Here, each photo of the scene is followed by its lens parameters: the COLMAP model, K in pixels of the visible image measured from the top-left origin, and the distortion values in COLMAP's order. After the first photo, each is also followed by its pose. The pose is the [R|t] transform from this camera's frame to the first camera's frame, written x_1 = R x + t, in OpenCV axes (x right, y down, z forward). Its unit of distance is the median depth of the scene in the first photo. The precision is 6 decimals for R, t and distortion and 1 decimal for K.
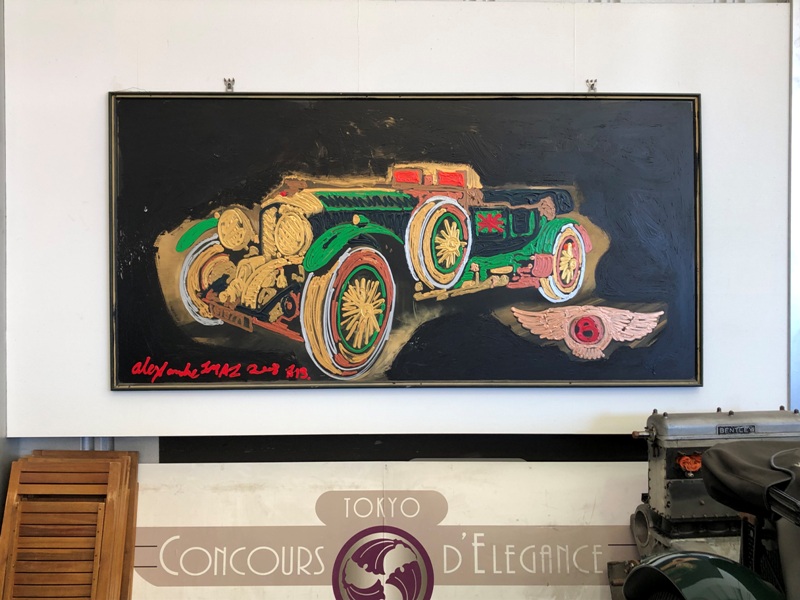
lens RADIAL K [[792.6, 0, 400.0], [0, 792.6, 300.0], [0, 0, 1]] dist [0.157655, 0.000413]
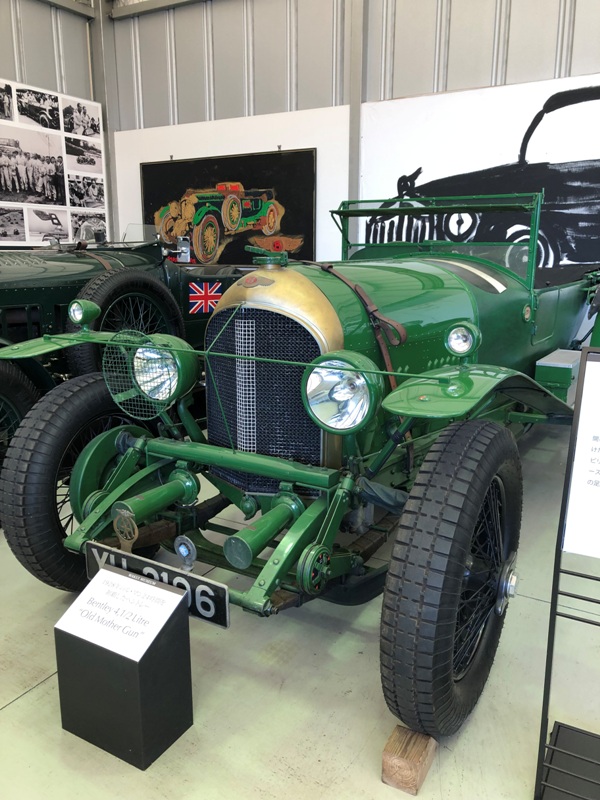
lens RADIAL K [[640.2, 0, 302.1], [0, 640.2, 395.6], [0, 0, 1]] dist [0.019844, 0.000369]
pose [[0.861704, 0.113834, -0.494477, 1.419682], [-0.000165, 0.974573, 0.224069, 0.046125], [0.507411, -0.193000, 0.839813, -0.849717]]
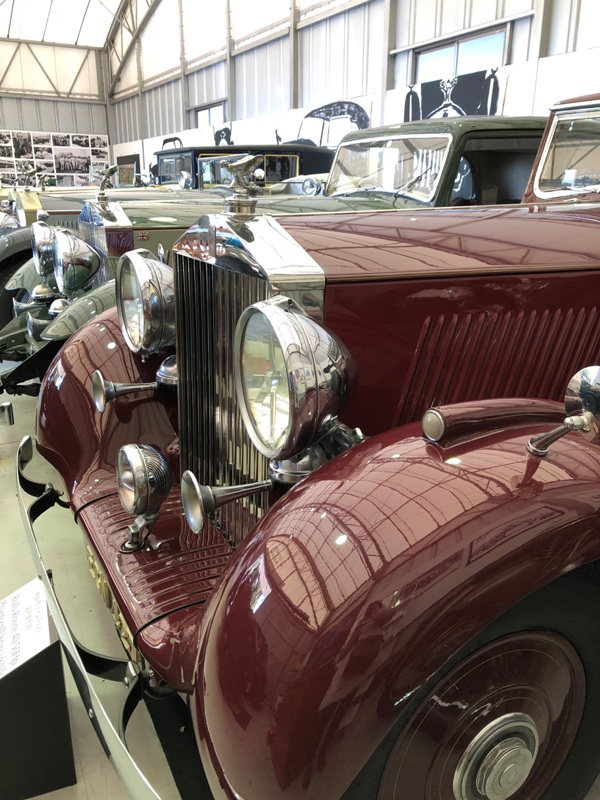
lens RADIAL K [[664.9, 0, 300.0], [0, 664.9, 400.0], [0, 0, 1]] dist [0.012340, 0.010423]
pose [[0.487534, 0.265013, -0.831912, 6.727505], [-0.004866, 0.953632, 0.300936, 0.044158], [0.873090, -0.142669, 0.466218, -0.858681]]
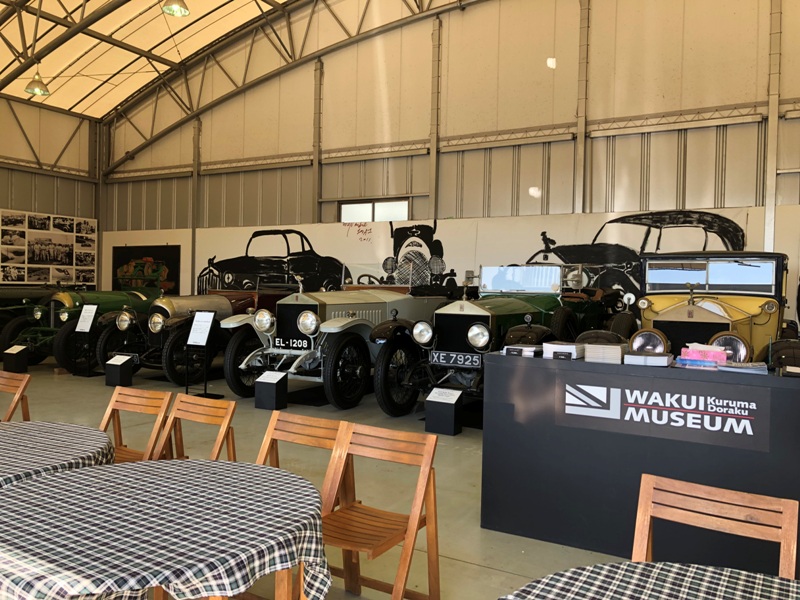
lens RADIAL K [[640.2, 0, 401.7], [0, 640.2, 293.4], [0, 0, 1]] dist [0.019844, 0.000369]
pose [[0.866140, 0.021795, -0.499326, 4.077849], [-0.018733, 0.999762, 0.011144, 0.008653], [0.499450, -0.000298, 0.866343, -2.202329]]
